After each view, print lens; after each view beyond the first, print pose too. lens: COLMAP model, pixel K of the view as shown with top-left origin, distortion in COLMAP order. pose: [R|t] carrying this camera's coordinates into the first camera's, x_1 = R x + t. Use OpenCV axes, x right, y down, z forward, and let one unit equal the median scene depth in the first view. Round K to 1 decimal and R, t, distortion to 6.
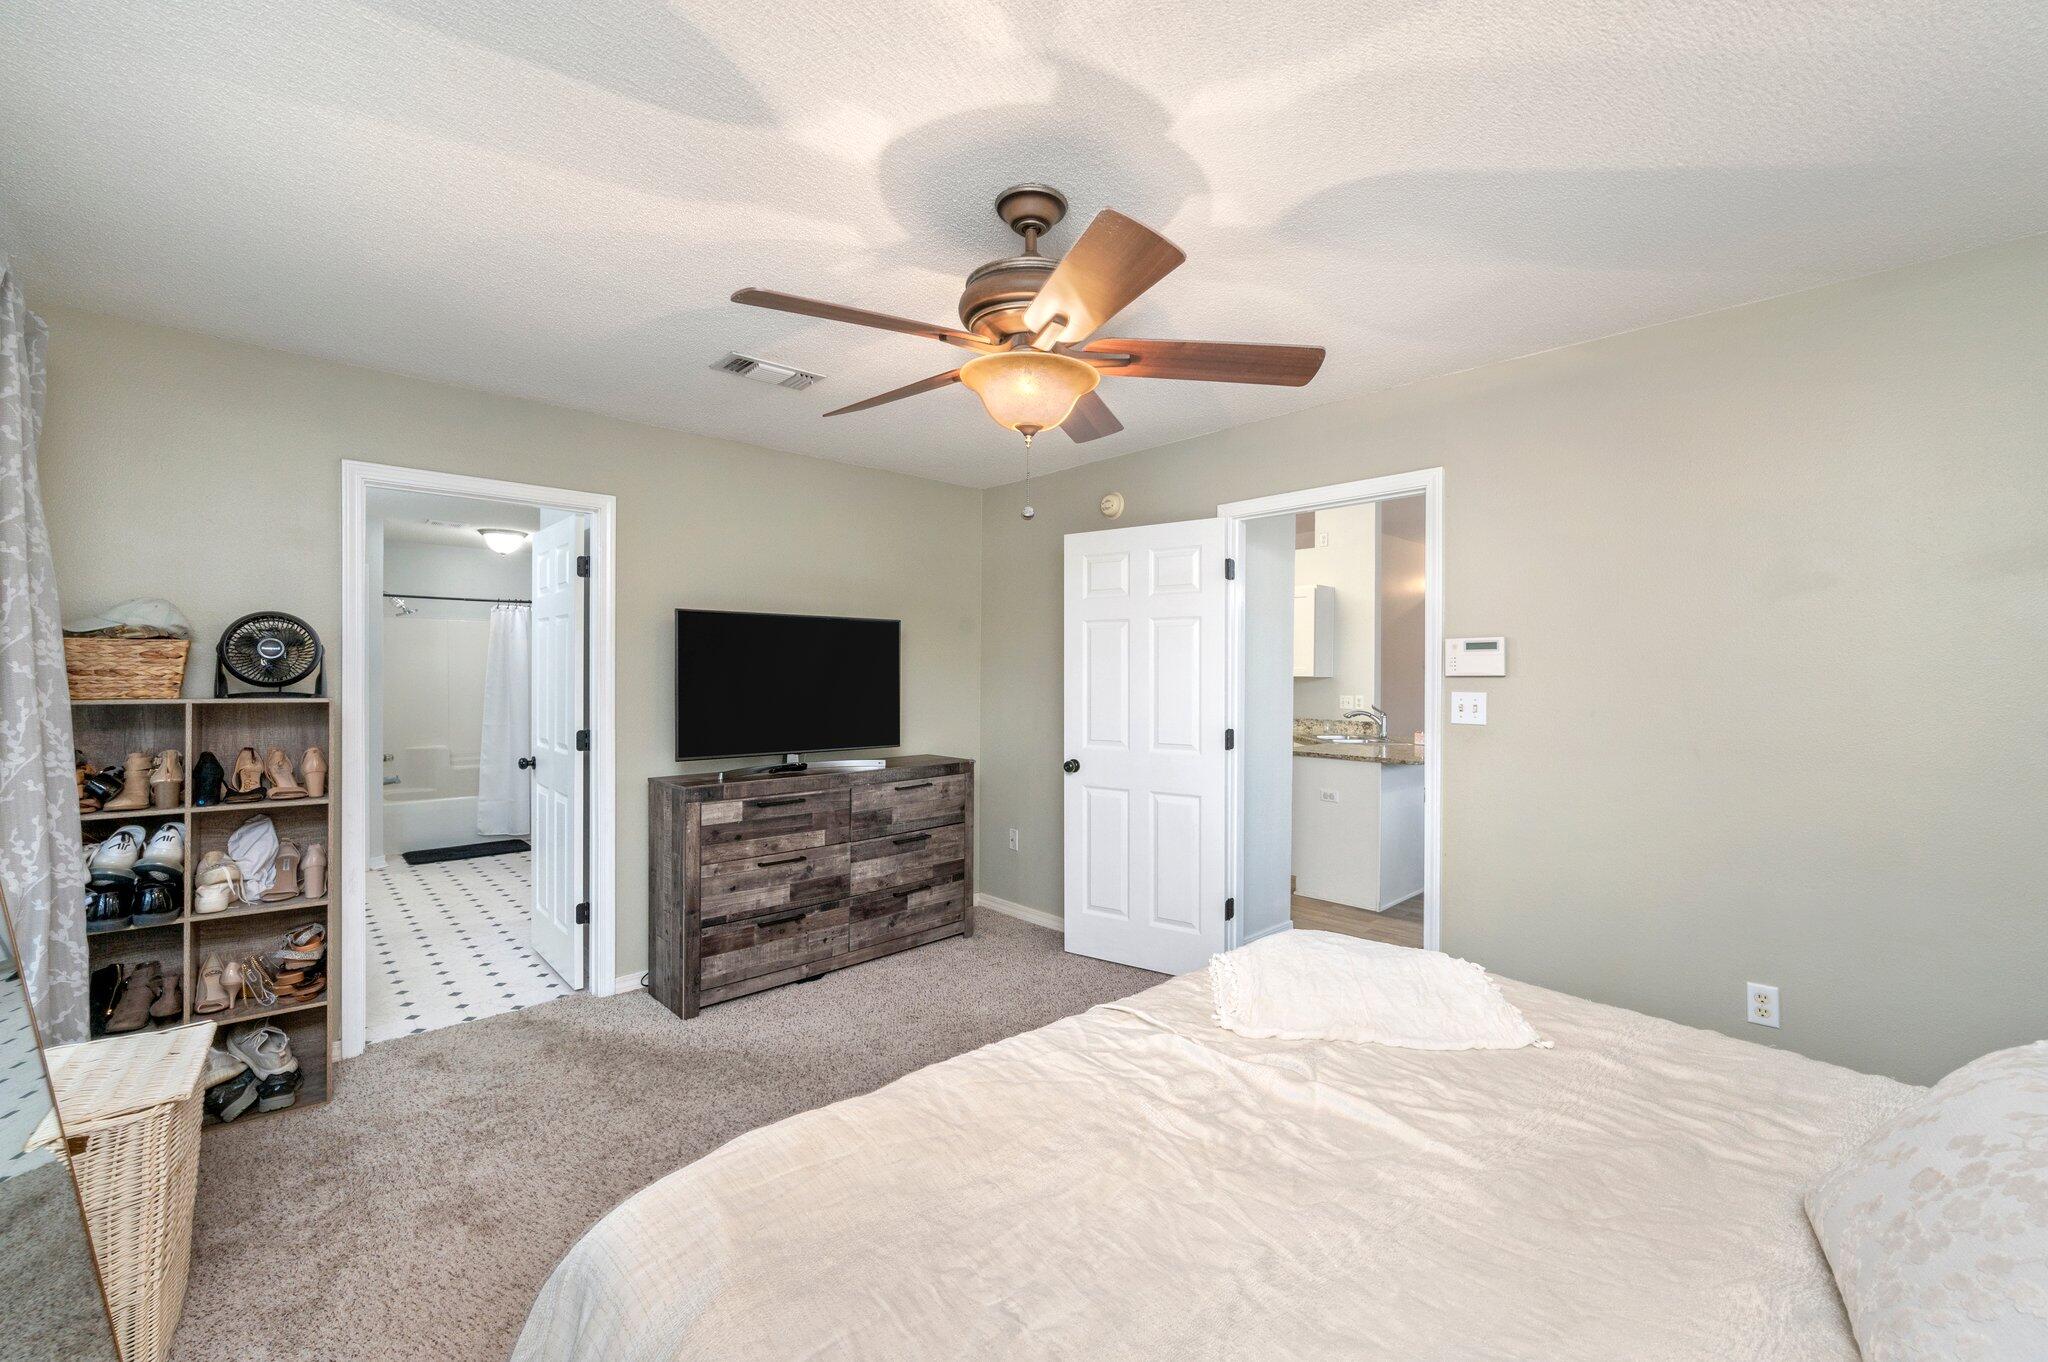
lens RADIAL K [[831.1, 0, 1045.8], [0, 831.1, 676.1], [0, 0, 1]] dist [-0.008432, -0.000030]
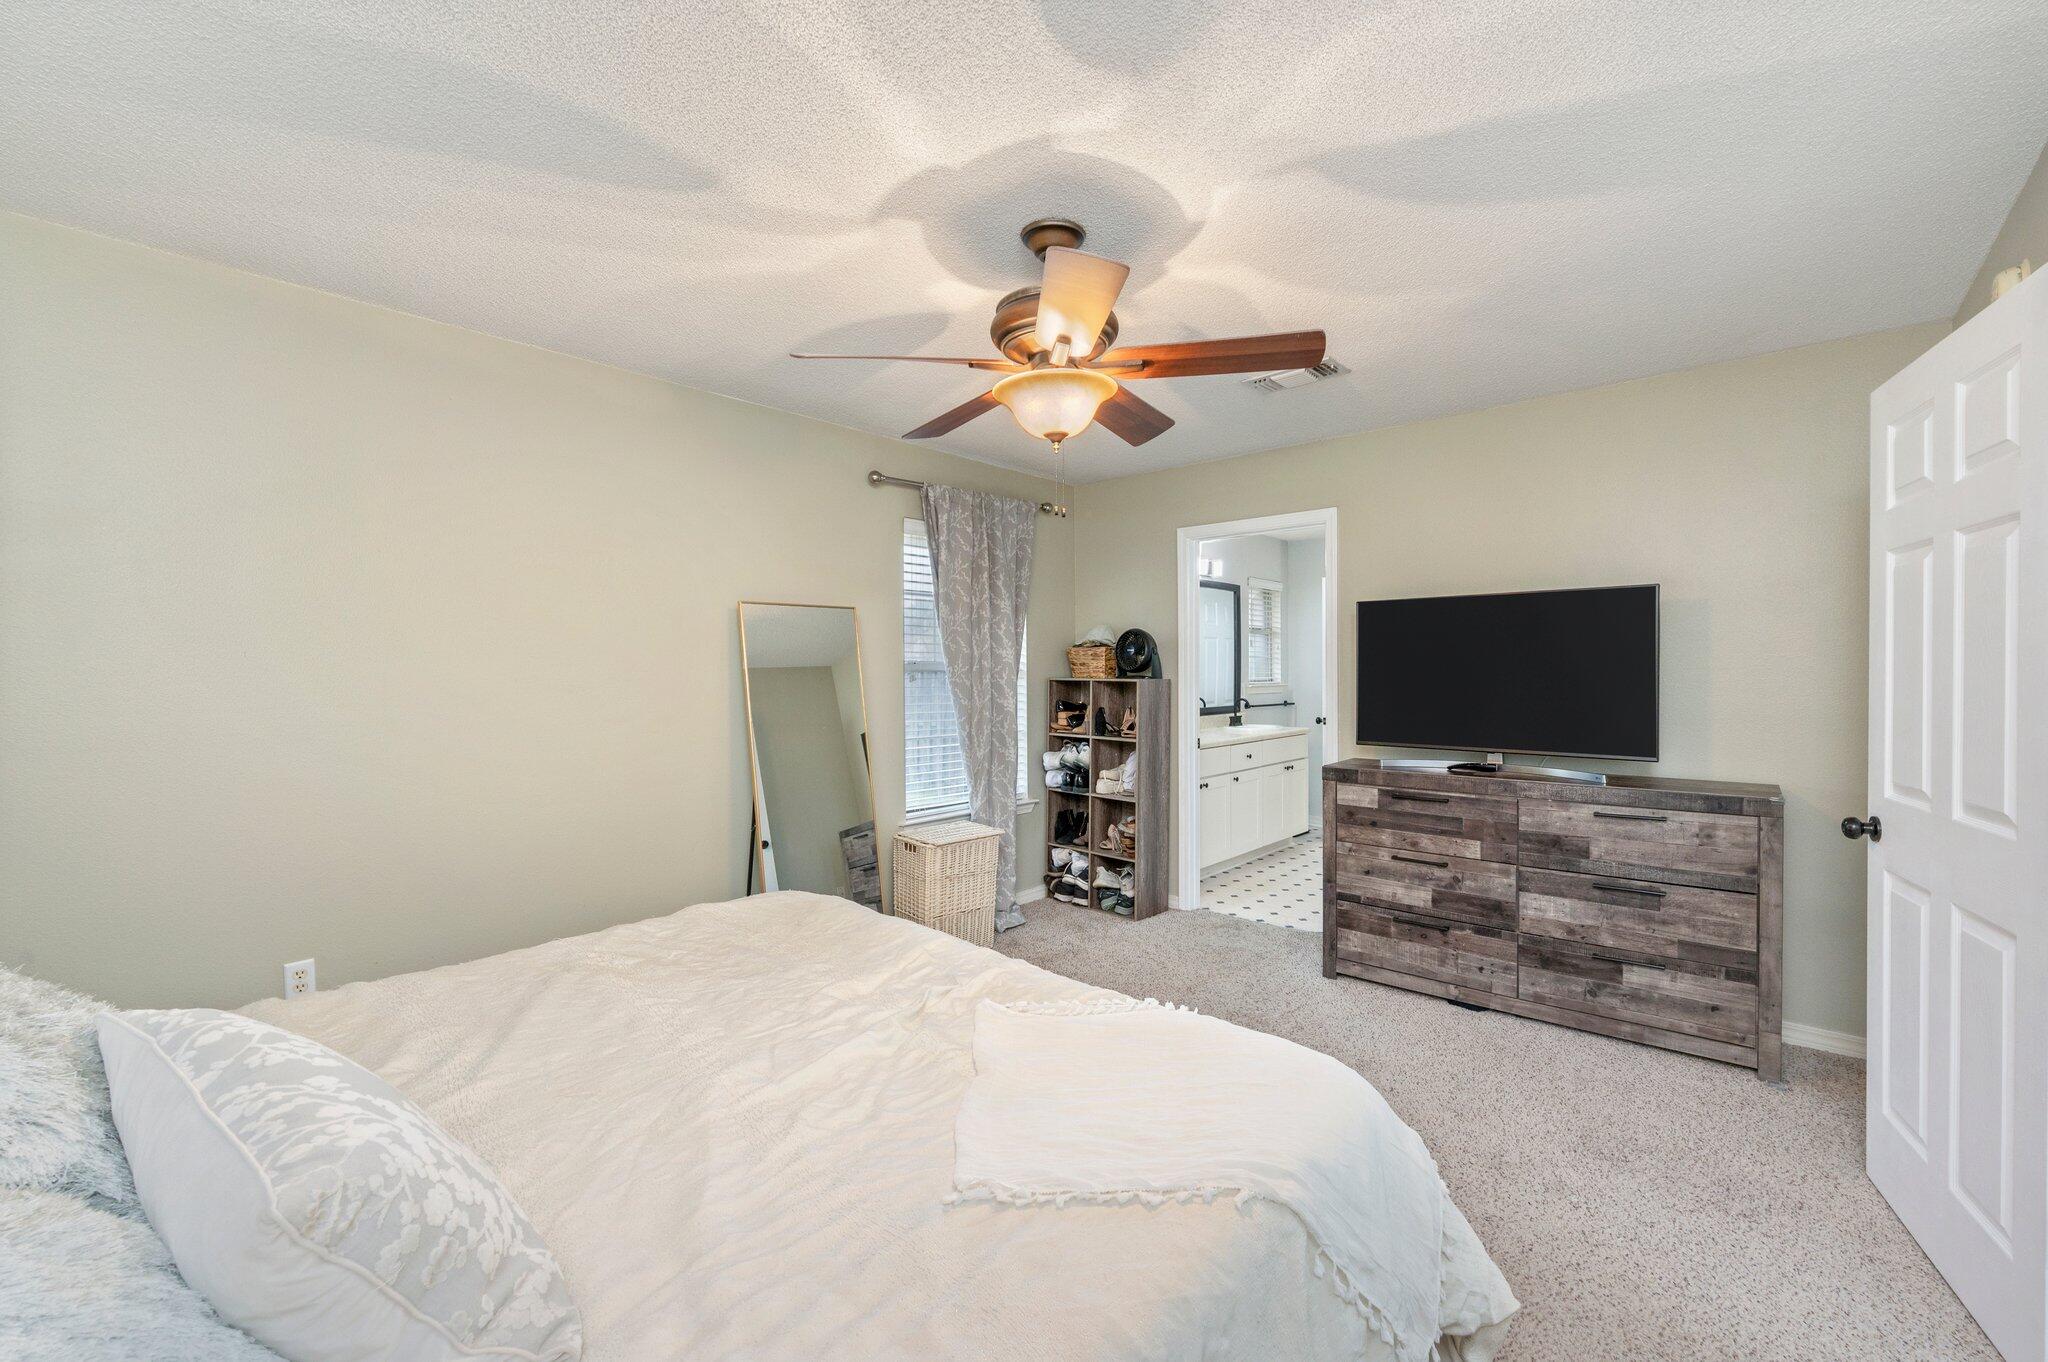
lens RADIAL K [[831.1, 0, 1045.8], [0, 831.1, 676.1], [0, 0, 1]] dist [-0.008432, -0.000030]
pose [[0.088054, 0.001234, -0.996115, 0.568900], [-0.004765, 0.999988, 0.000817, 0.014444], [0.996104, 0.004674, 0.088059, 0.482664]]
